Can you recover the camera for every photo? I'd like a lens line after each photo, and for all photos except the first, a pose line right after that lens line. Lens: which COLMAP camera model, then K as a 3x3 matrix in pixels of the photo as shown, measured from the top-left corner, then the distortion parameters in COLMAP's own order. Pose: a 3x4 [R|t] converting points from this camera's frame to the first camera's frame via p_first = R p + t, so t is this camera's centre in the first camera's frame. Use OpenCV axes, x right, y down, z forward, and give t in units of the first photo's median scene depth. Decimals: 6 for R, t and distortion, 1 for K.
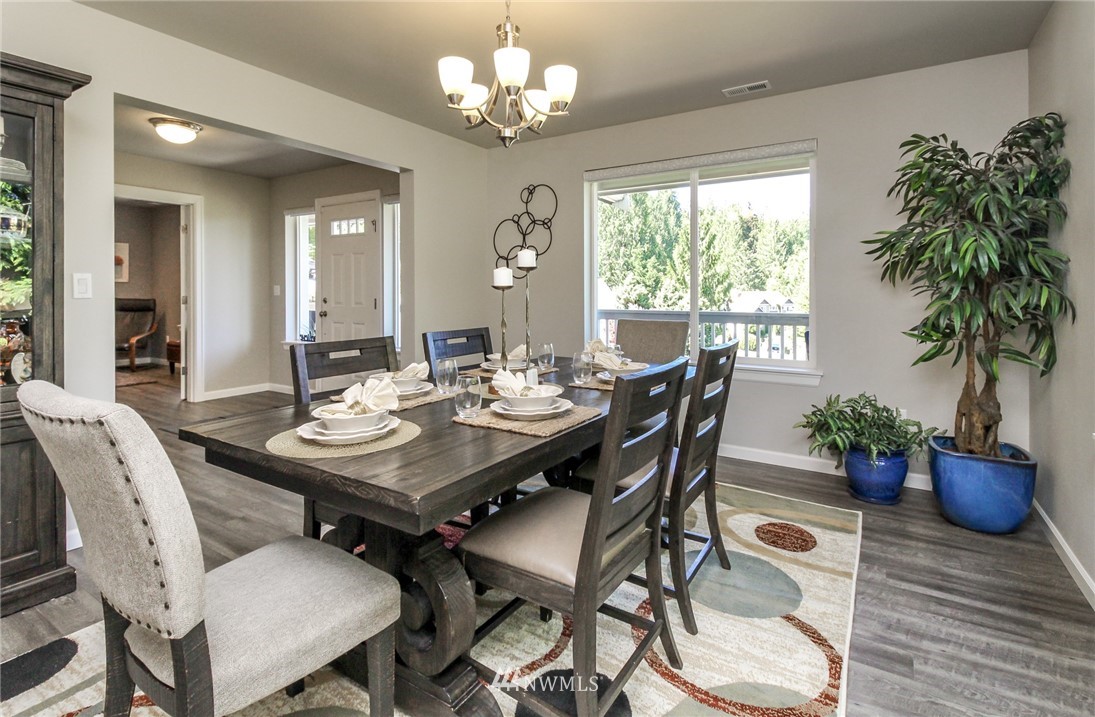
lens RADIAL K [[513.5, 0, 542.7], [0, 513.5, 303.0], [0, 0, 1]] dist [0.000805, 0.000013]
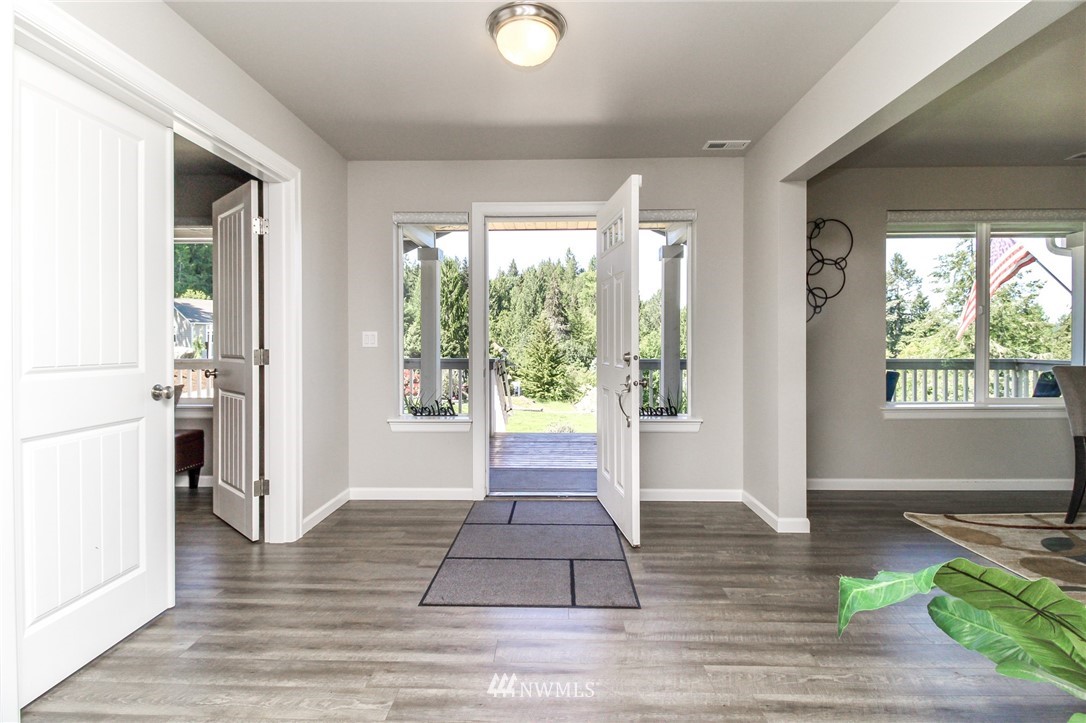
lens RADIAL K [[503.7, 0, 522.2], [0, 503.7, 354.4], [0, 0, 1]] dist [-0.001473, -0.000752]
pose [[0.862428, -0.013193, 0.506008, -0.894409], [0.012615, 0.999910, 0.004570, -0.005235], [-0.506023, 0.002442, 0.862517, 0.503841]]
